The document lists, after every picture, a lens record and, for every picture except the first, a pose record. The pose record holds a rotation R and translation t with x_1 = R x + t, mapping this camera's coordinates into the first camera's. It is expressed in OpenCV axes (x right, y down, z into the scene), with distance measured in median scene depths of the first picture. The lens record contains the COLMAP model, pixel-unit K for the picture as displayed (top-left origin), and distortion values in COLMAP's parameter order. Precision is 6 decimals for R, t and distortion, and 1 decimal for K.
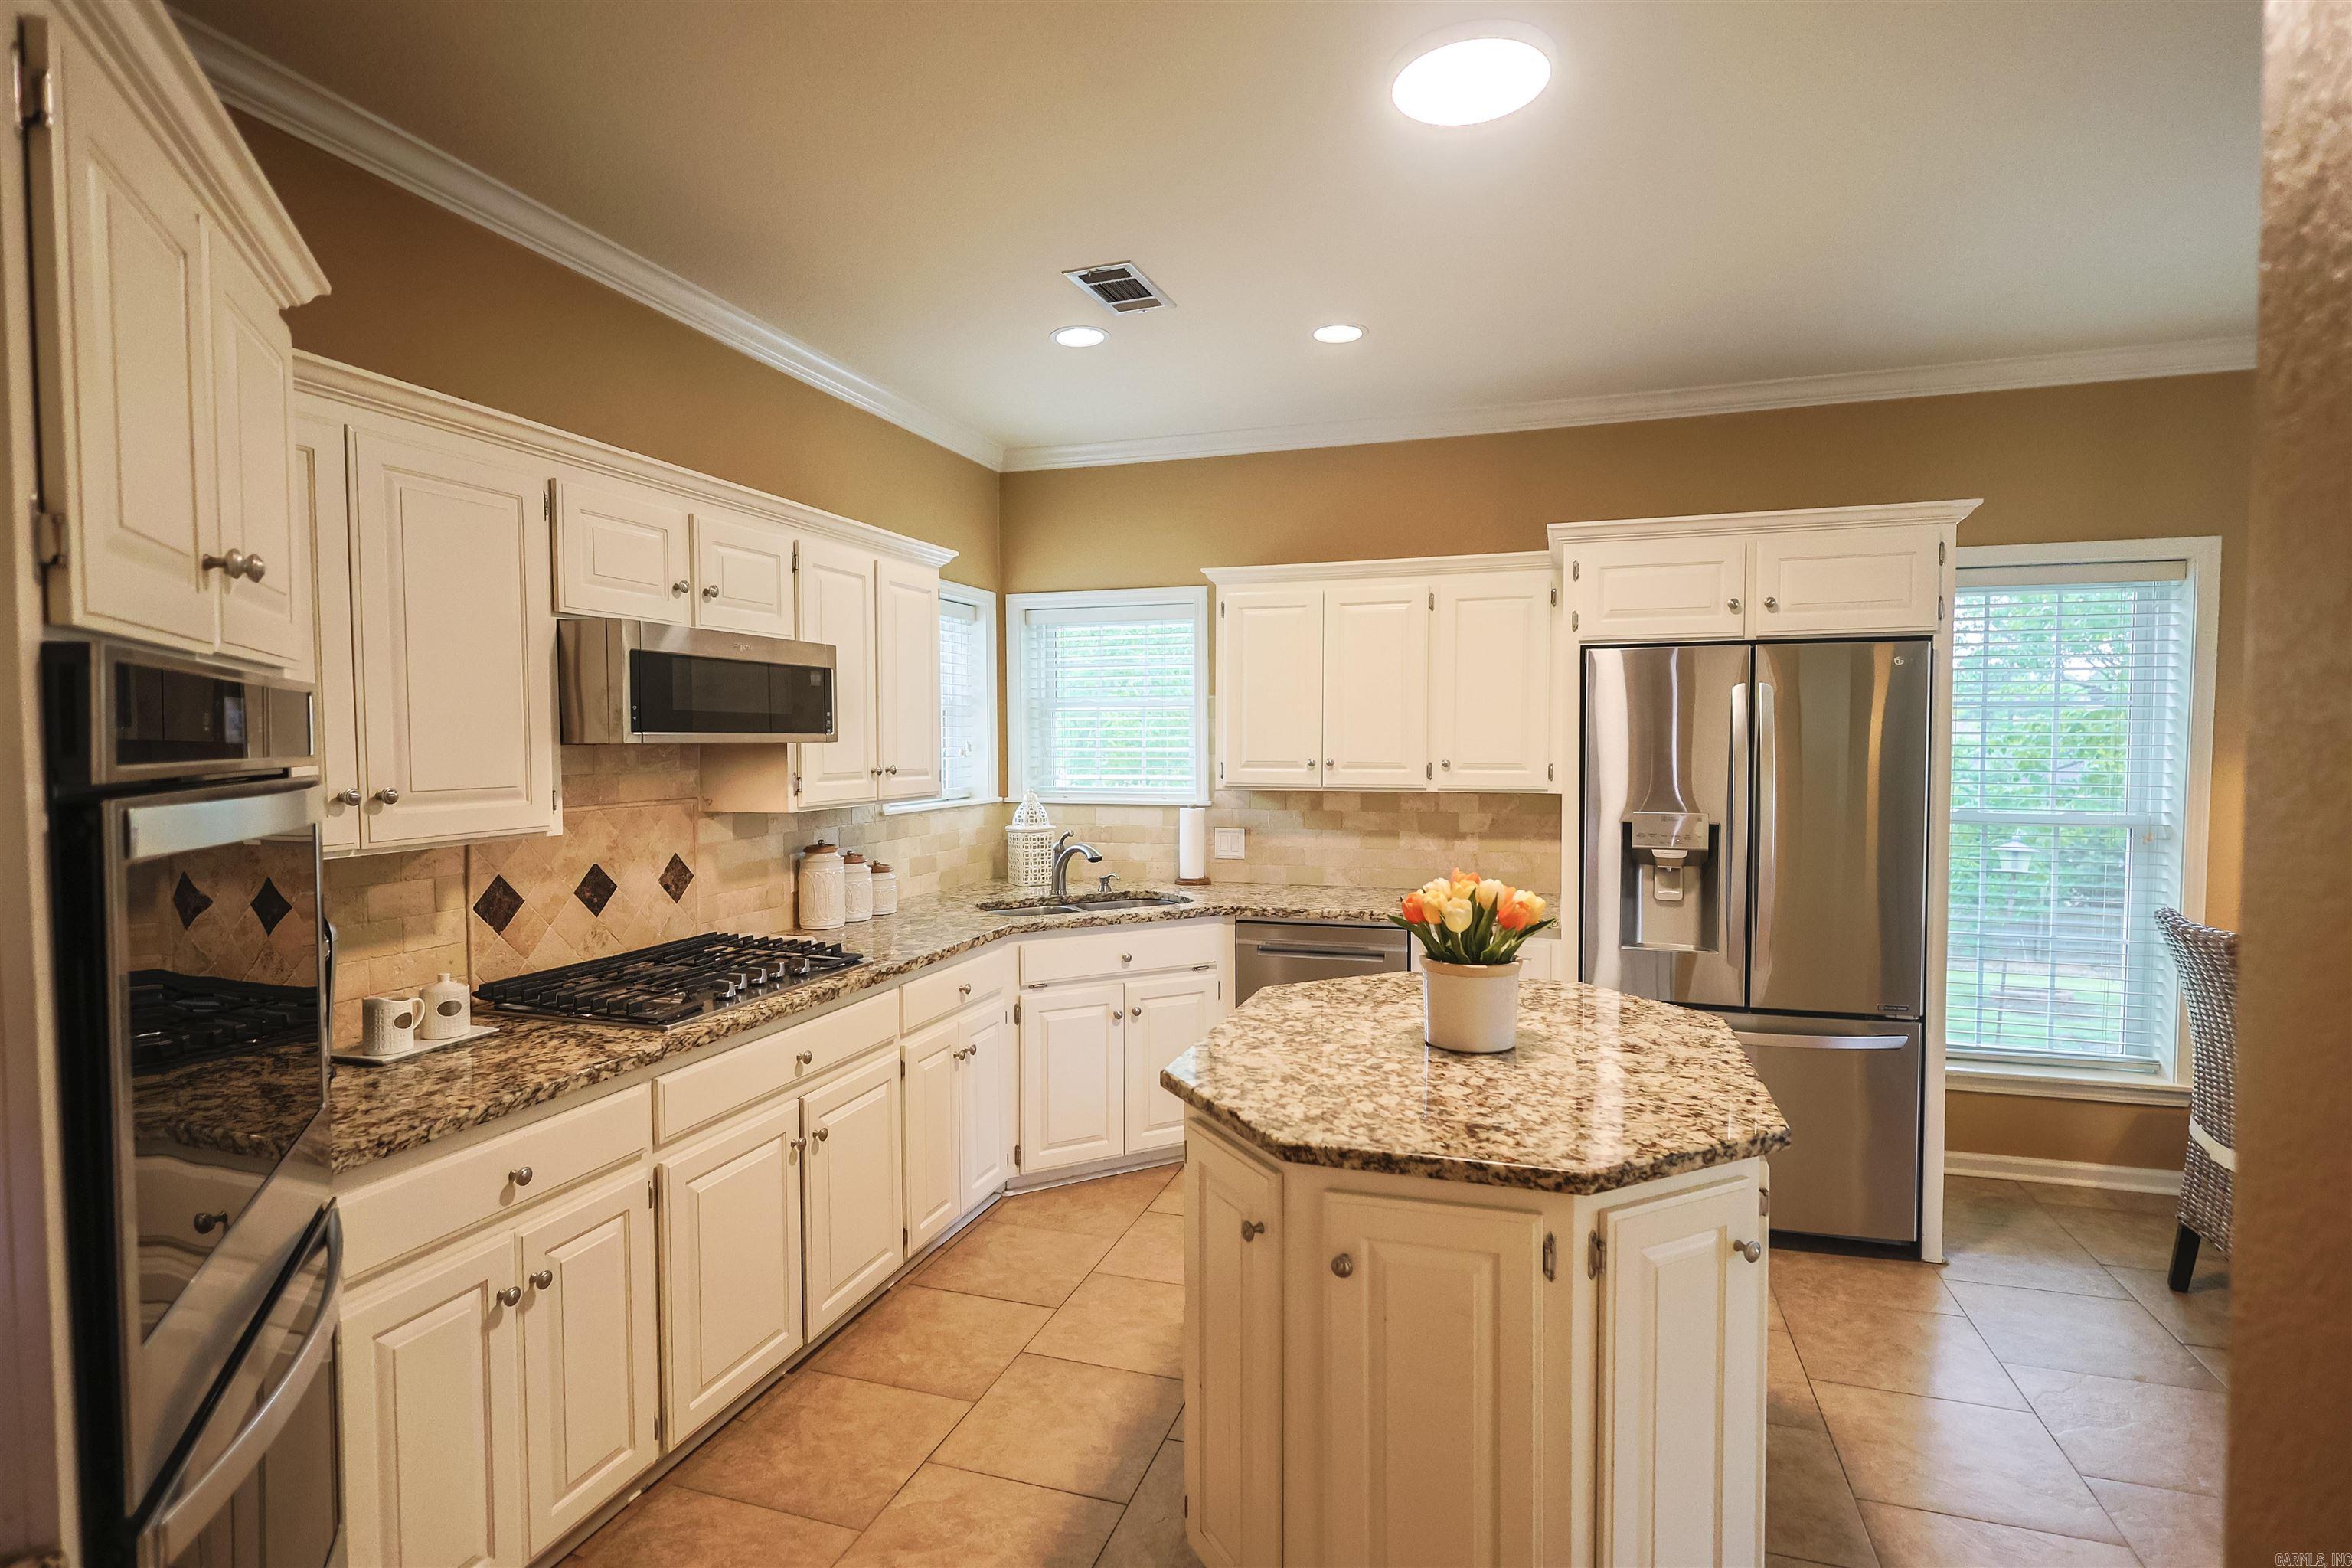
lens RADIAL K [[1170.9, 0, 1176.0], [0, 1170.9, 784.0], [0, 0, 1]] dist [-0.012996, -0.000065]
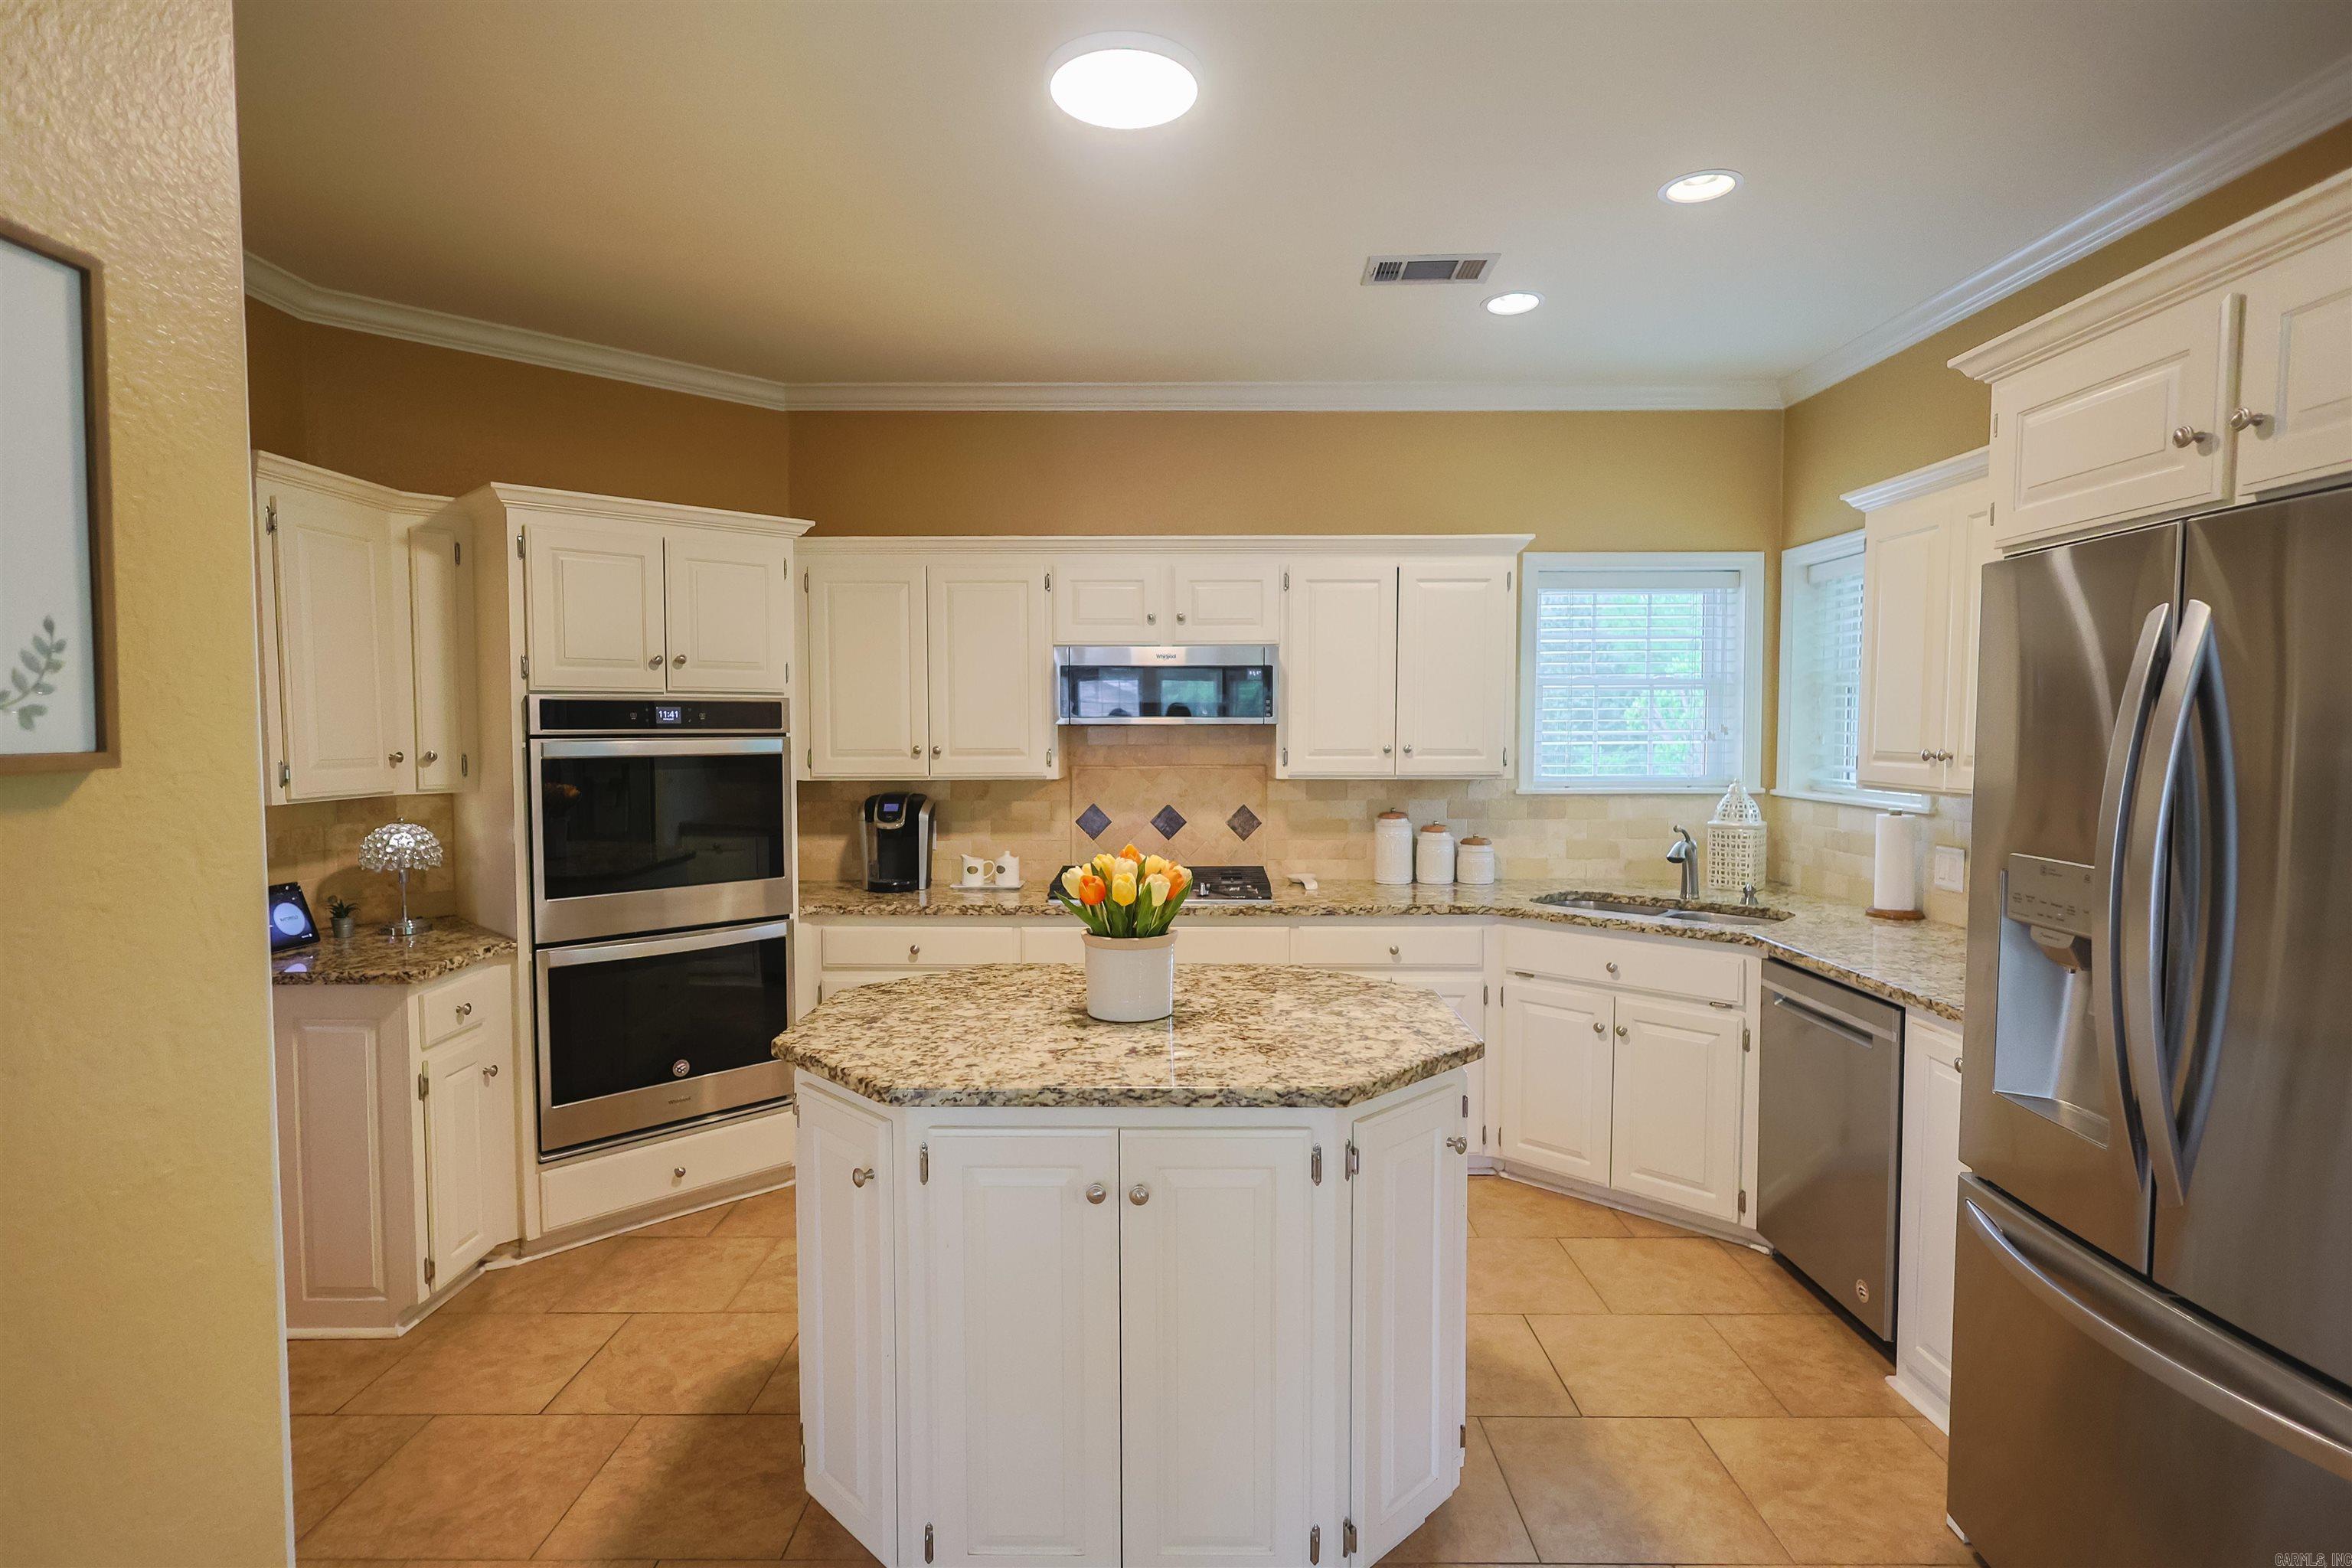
lens RADIAL K [[1206.8, 0, 1176.0], [0, 1206.8, 784.0], [0, 0, 1]] dist [0.025652, 0.000139]
pose [[0.310366, 0.052990, -0.949139, 0.886574], [-0.036723, 0.998368, 0.043730, -0.023830], [0.949907, 0.021283, 0.311806, 0.479340]]
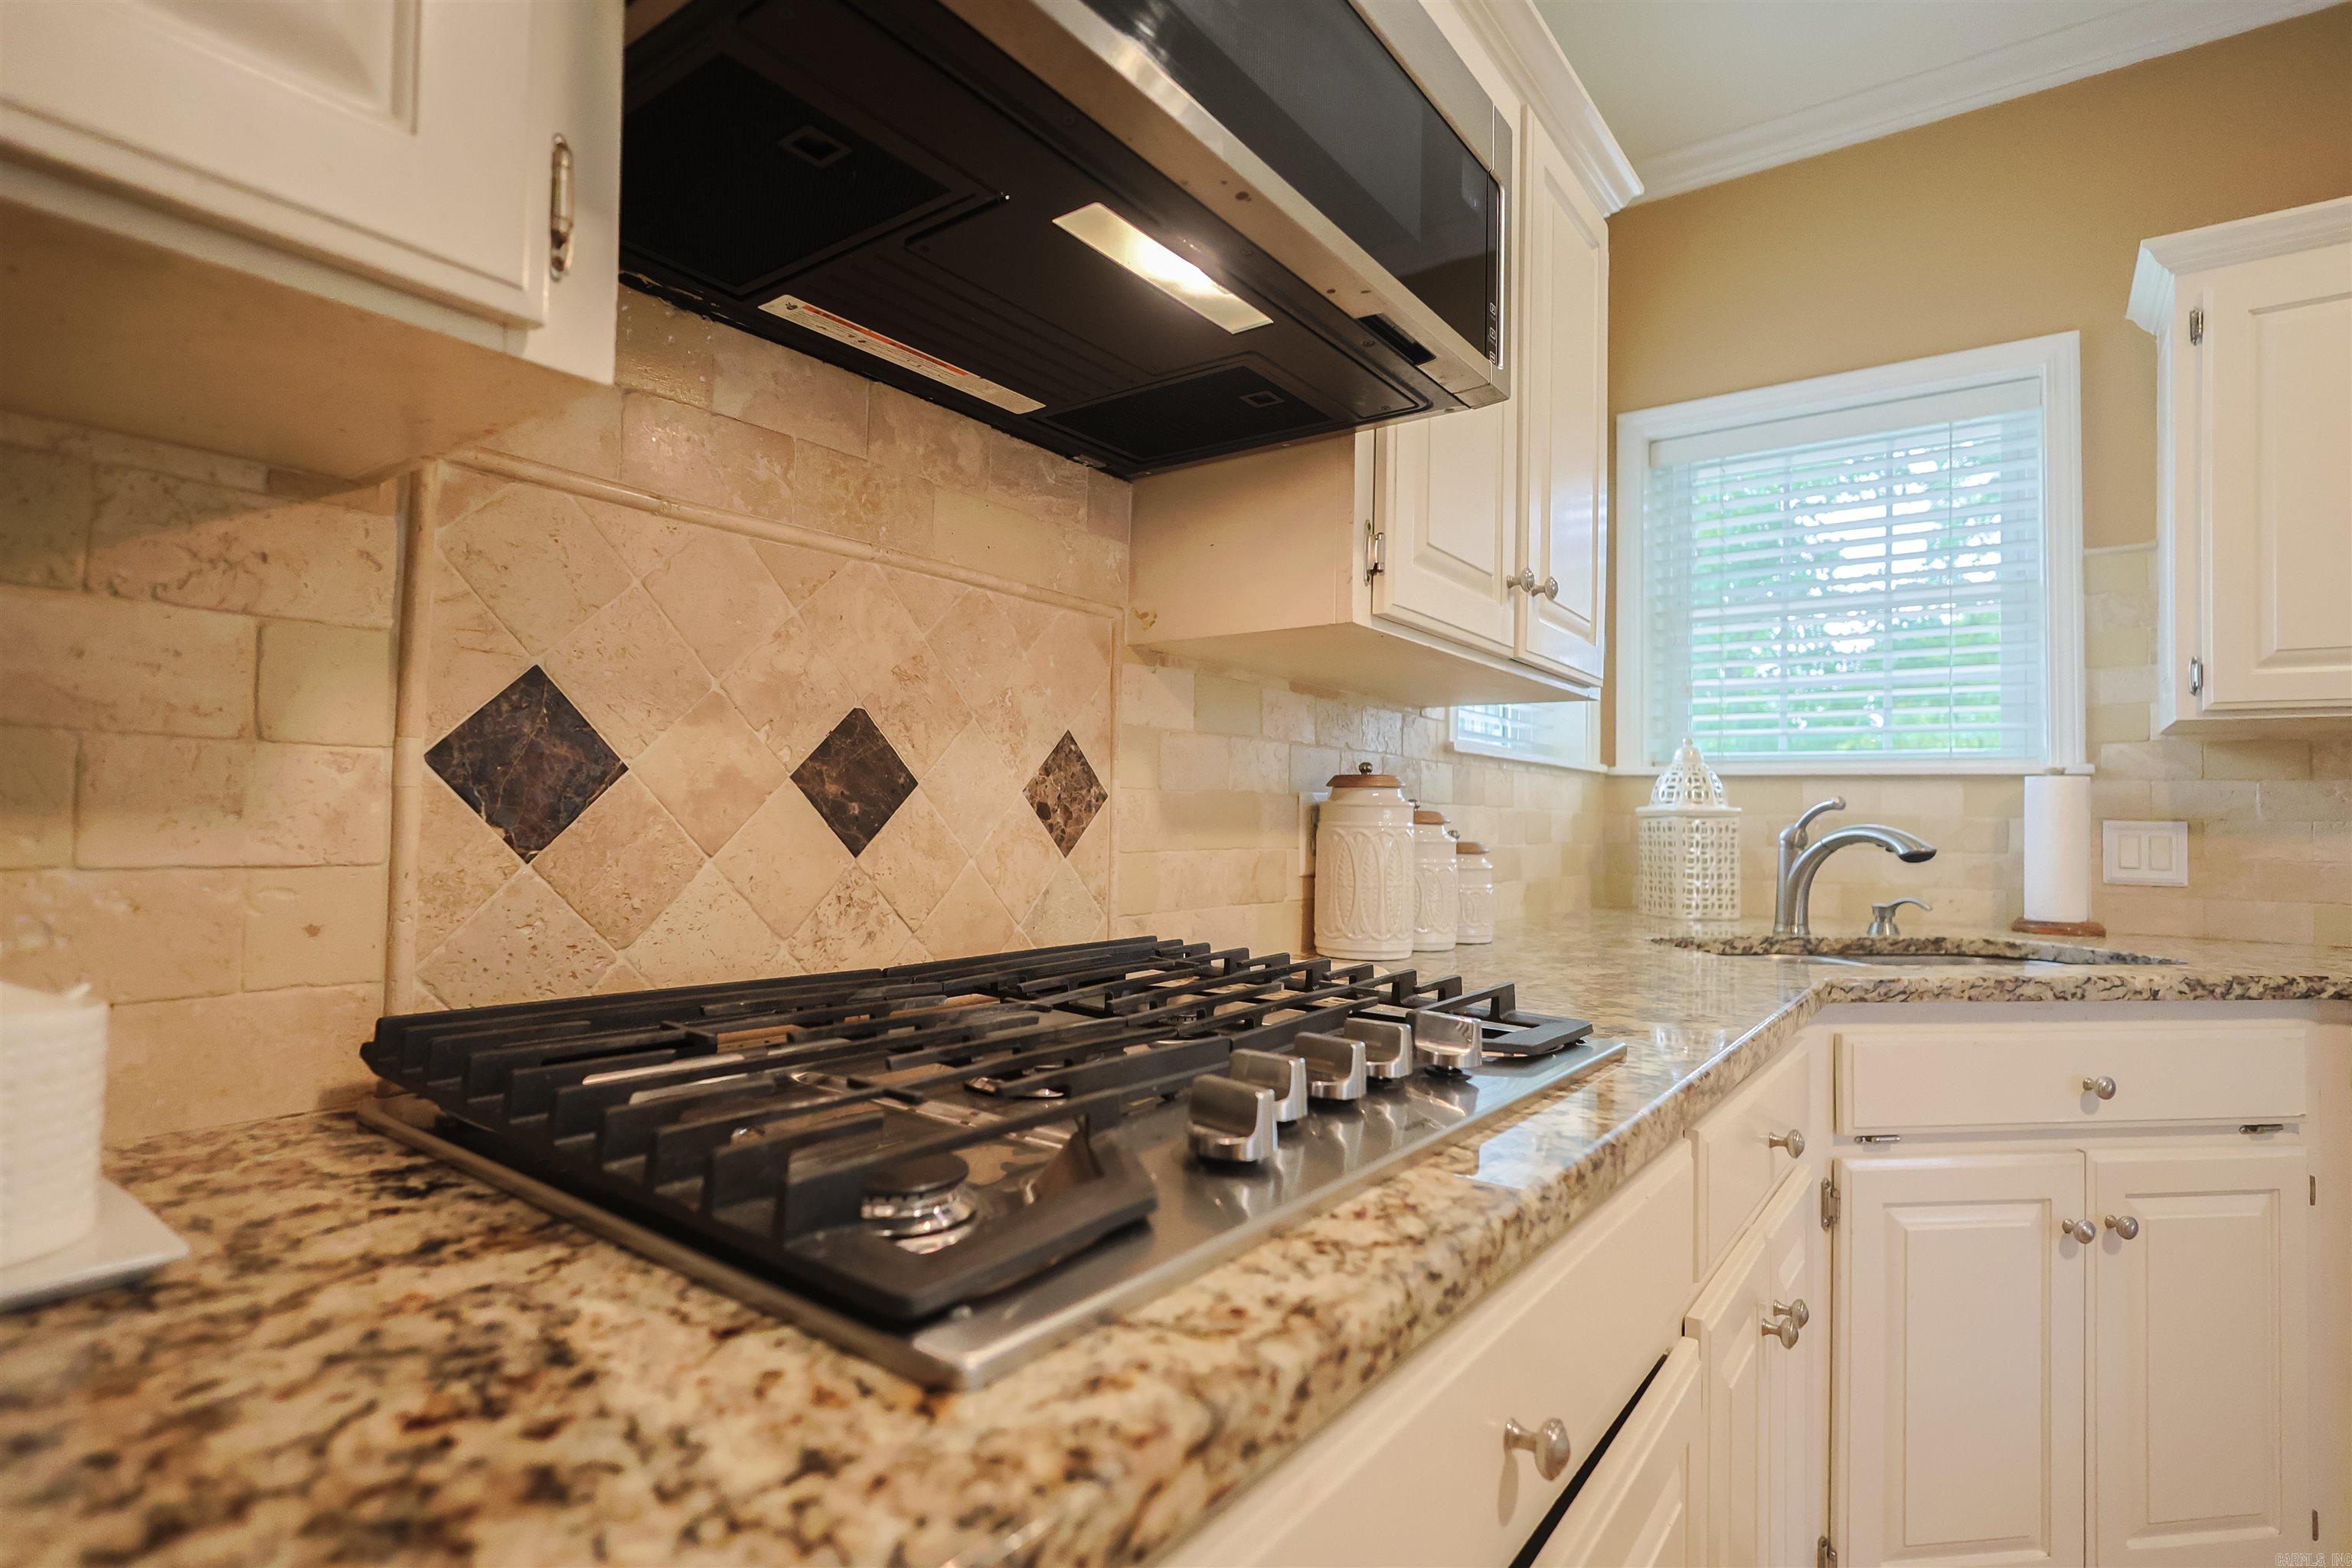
lens RADIAL K [[1158.9, 0, 1176.0], [0, 1158.9, 784.0], [0, 0, 1]] dist [0.000610, 0.000209]
pose [[0.949250, 0.014673, -0.314181, -0.266727], [-0.037510, 0.997063, -0.066765, 0.102072], [0.312279, 0.075162, 0.947012, 0.633142]]
